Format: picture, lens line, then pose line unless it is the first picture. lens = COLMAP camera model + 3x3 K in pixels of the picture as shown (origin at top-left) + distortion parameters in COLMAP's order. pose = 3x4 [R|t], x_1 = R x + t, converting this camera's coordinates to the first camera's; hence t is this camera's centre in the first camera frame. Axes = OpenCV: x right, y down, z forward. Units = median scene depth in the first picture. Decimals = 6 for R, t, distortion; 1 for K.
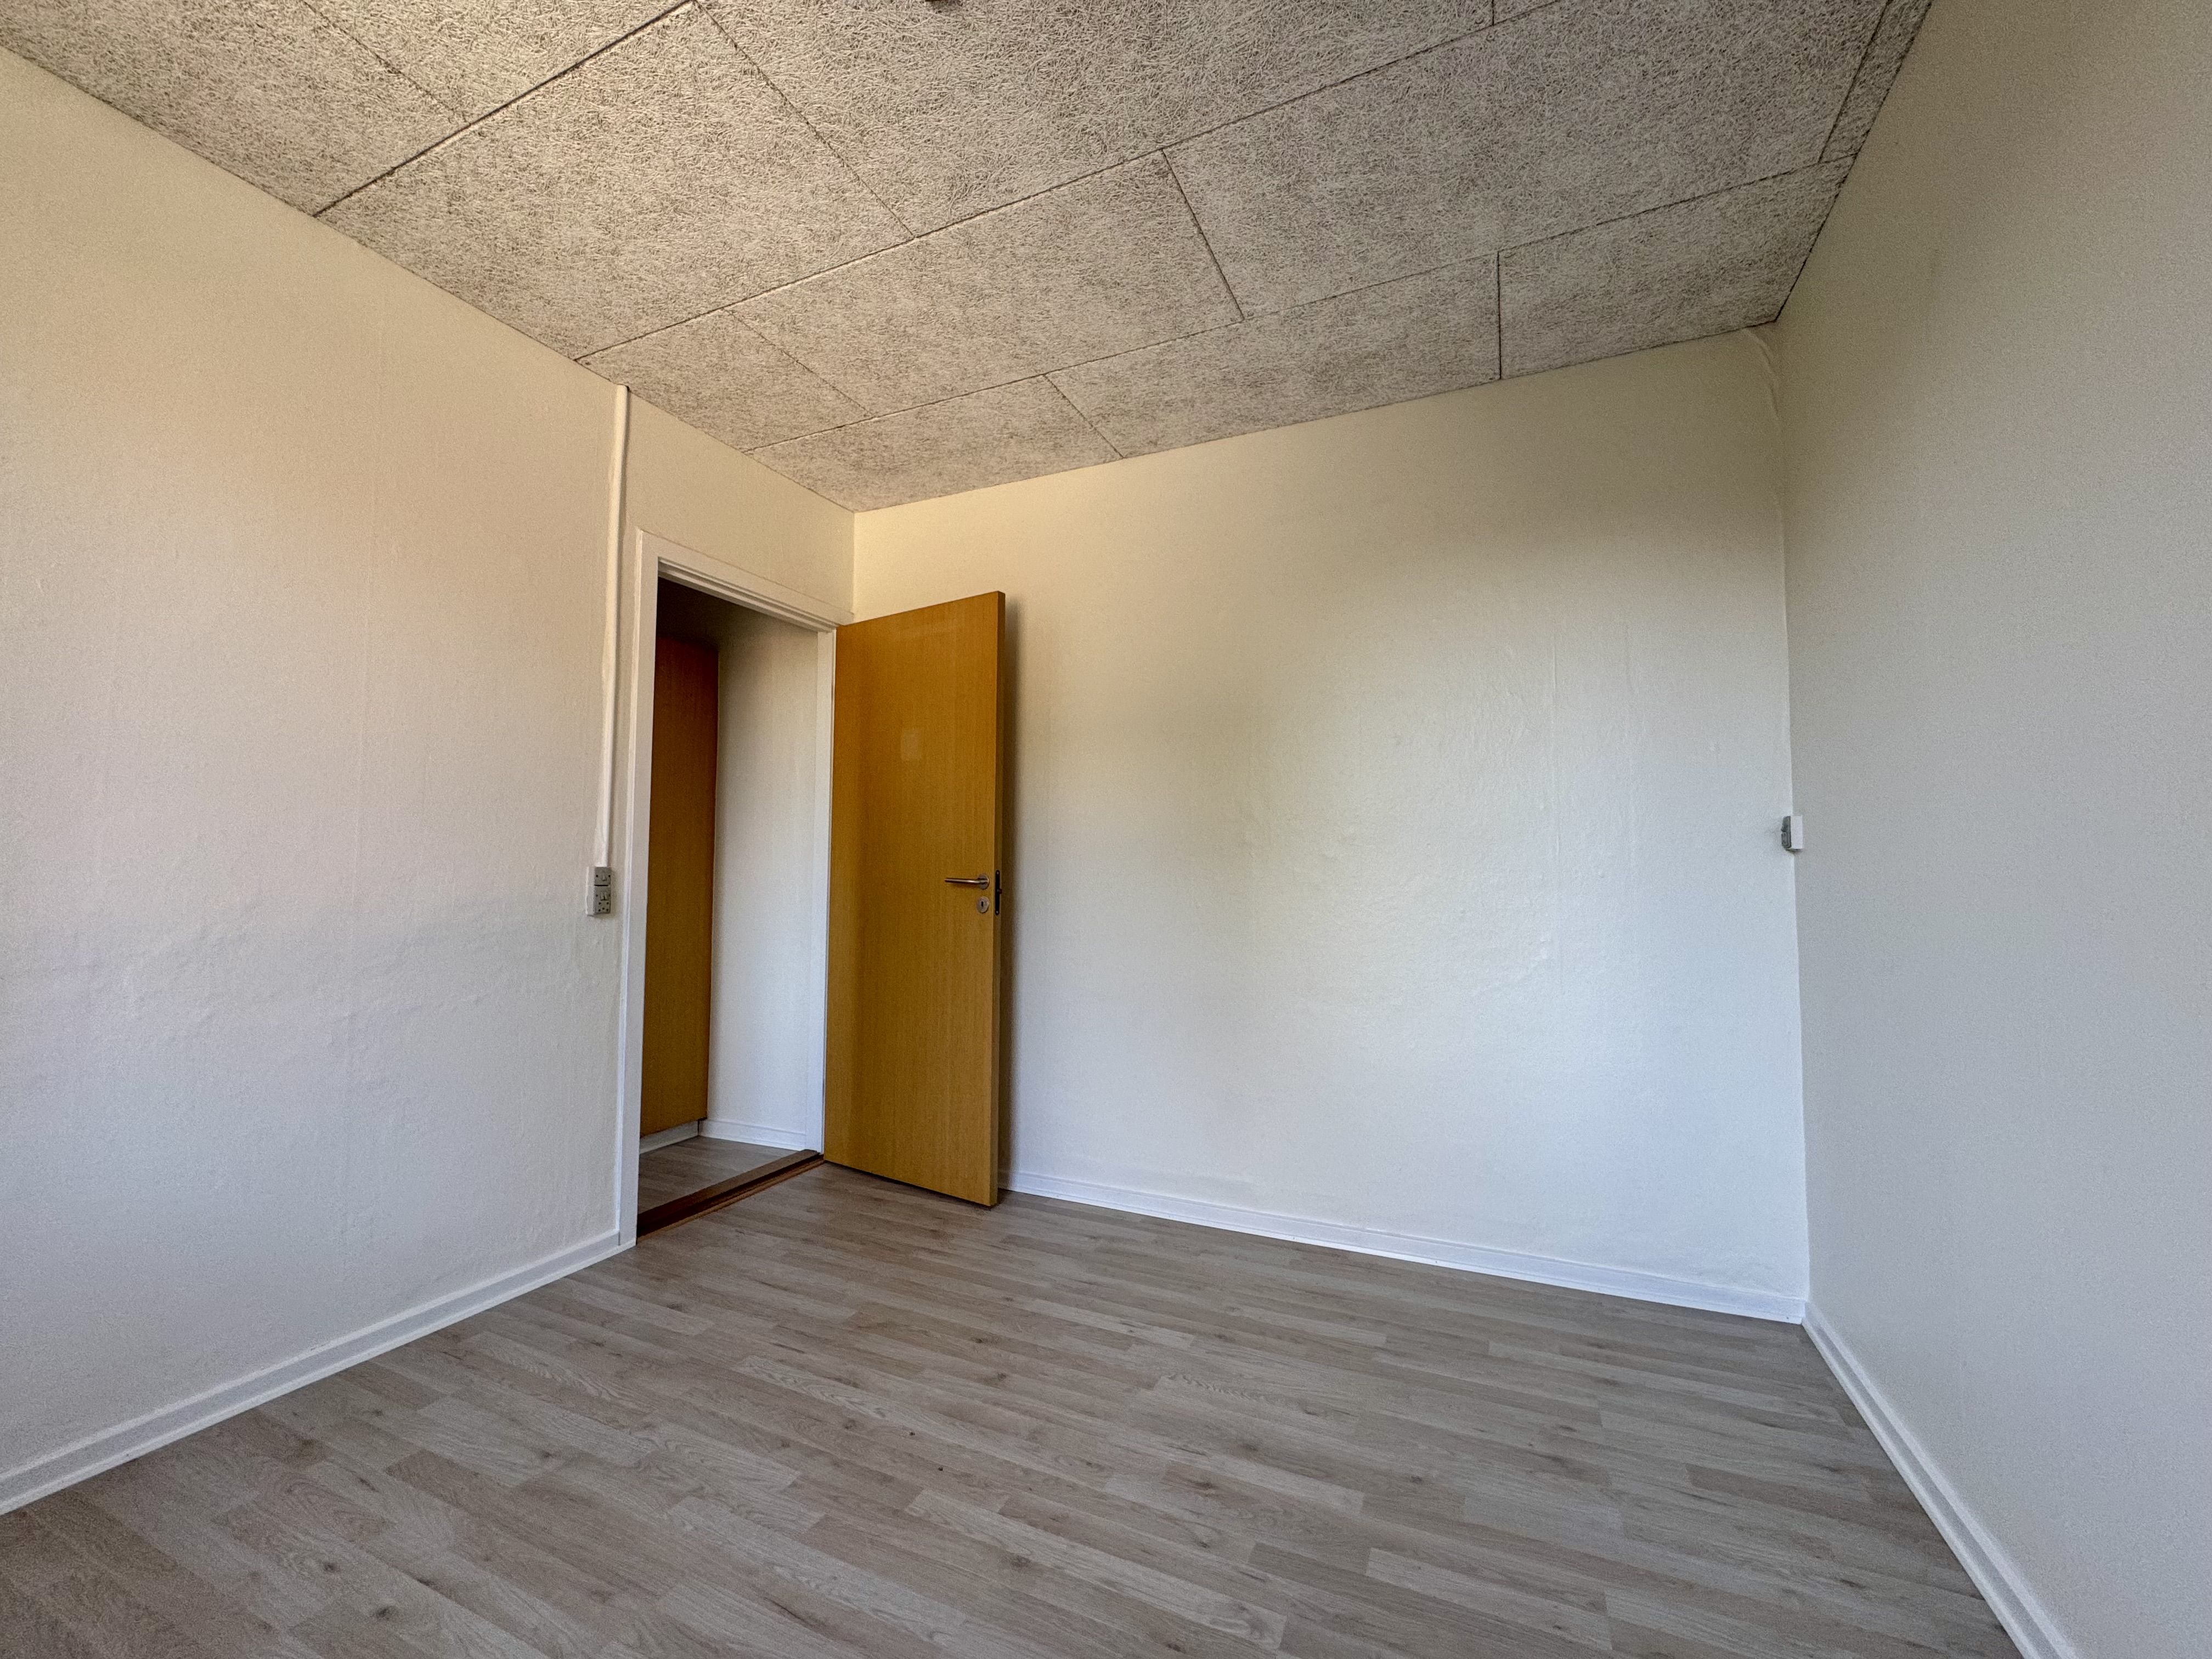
lens RADIAL K [[875.0, 0, 1108.2], [0, 875.0, 825.0], [0, 0, 1]] dist [-0.000133, -0.000151]
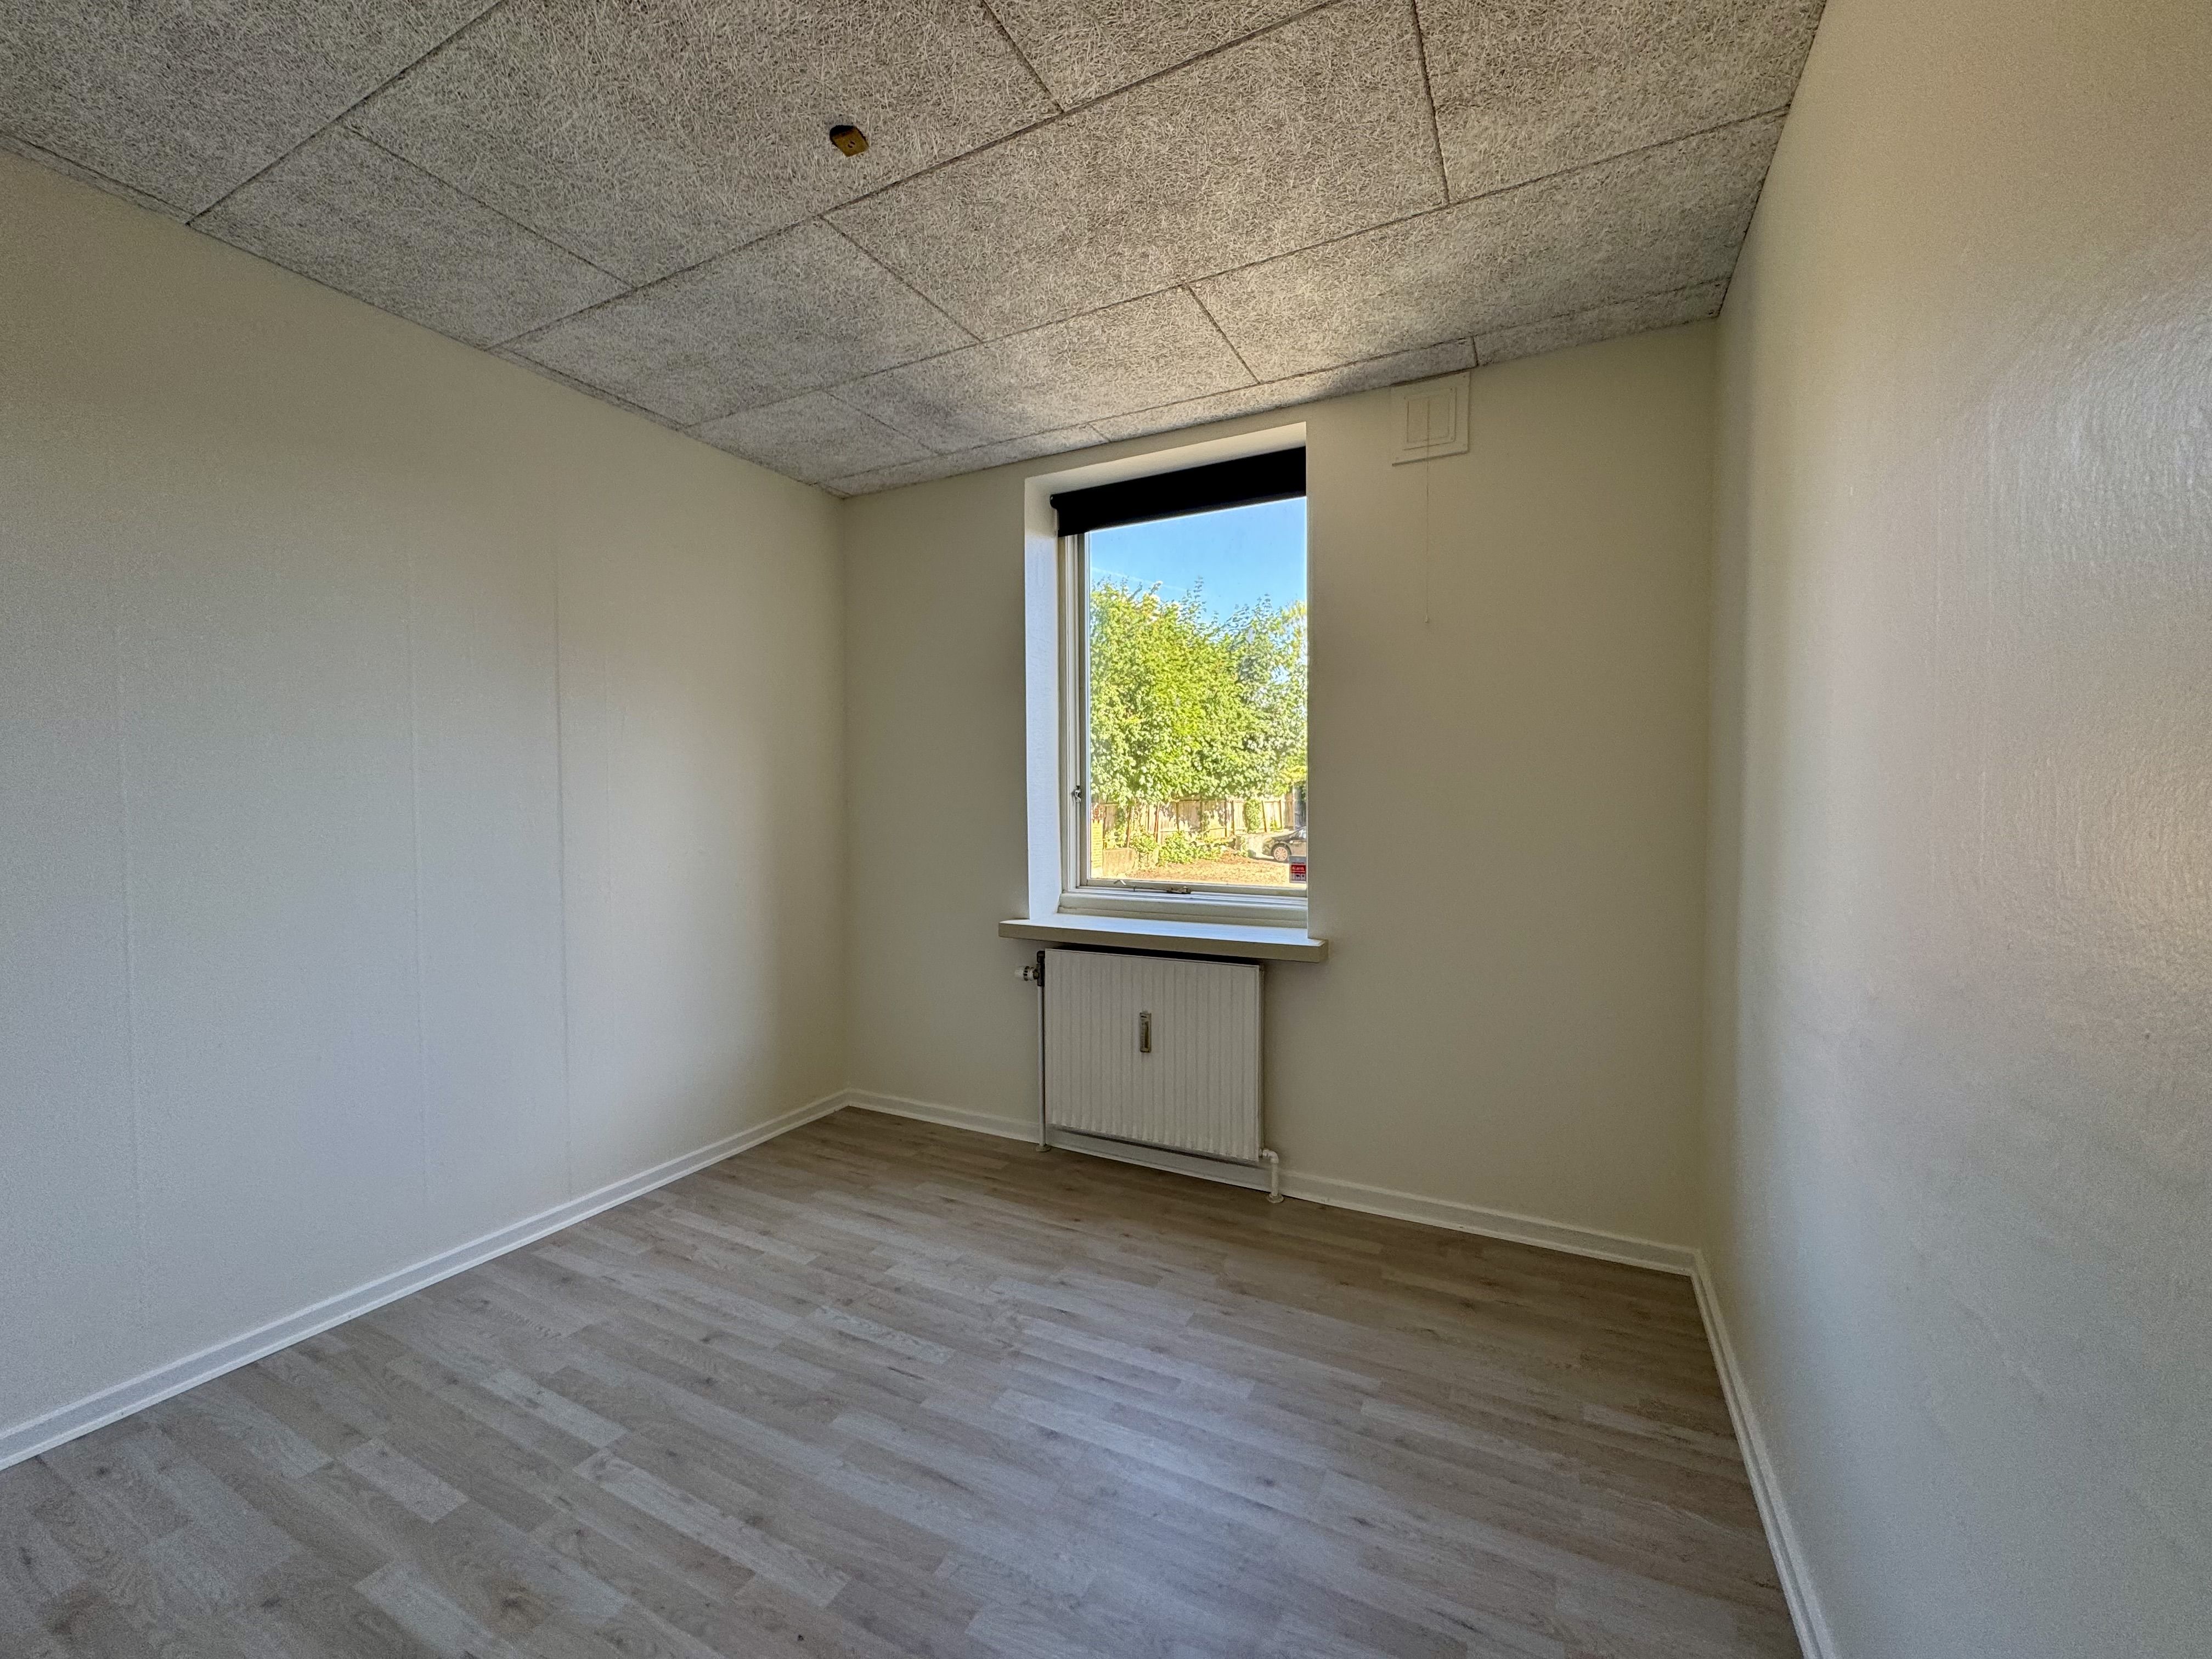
lens RADIAL K [[875.0, 0, 1108.2], [0, 875.0, 825.0], [0, 0, 1]] dist [-0.000133, -0.000151]
pose [[-0.999039, -0.002891, 0.043729, -0.577090], [-0.004220, 0.999531, -0.030325, -0.011254], [-0.043621, -0.030481, -0.998583, 2.052379]]
